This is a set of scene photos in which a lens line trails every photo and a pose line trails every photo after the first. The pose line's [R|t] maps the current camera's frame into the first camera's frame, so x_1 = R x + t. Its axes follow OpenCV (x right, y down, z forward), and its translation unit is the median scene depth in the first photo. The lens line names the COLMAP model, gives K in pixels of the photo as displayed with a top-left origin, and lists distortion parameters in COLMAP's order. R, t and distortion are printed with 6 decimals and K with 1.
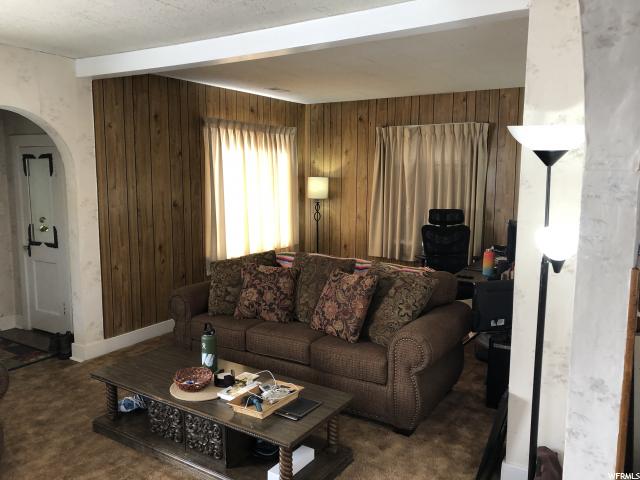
lens RADIAL K [[524.4, 0, 322.8], [0, 524.4, 236.8], [0, 0, 1]] dist [0.025587, -0.005942]
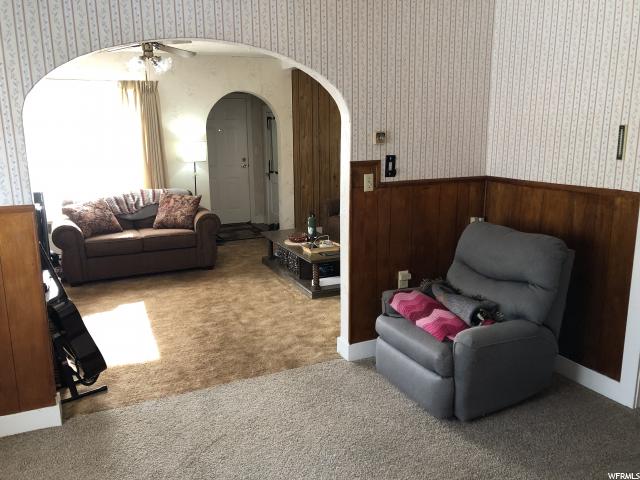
lens RADIAL K [[524.4, 0, 322.8], [0, 524.4, 236.8], [0, 0, 1]] dist [0.025587, -0.005942]
pose [[0.850842, 0.092380, -0.517237, 0.536118], [-0.046300, 0.993775, 0.101328, 0.047730], [0.523378, -0.062266, 0.849823, -0.371504]]
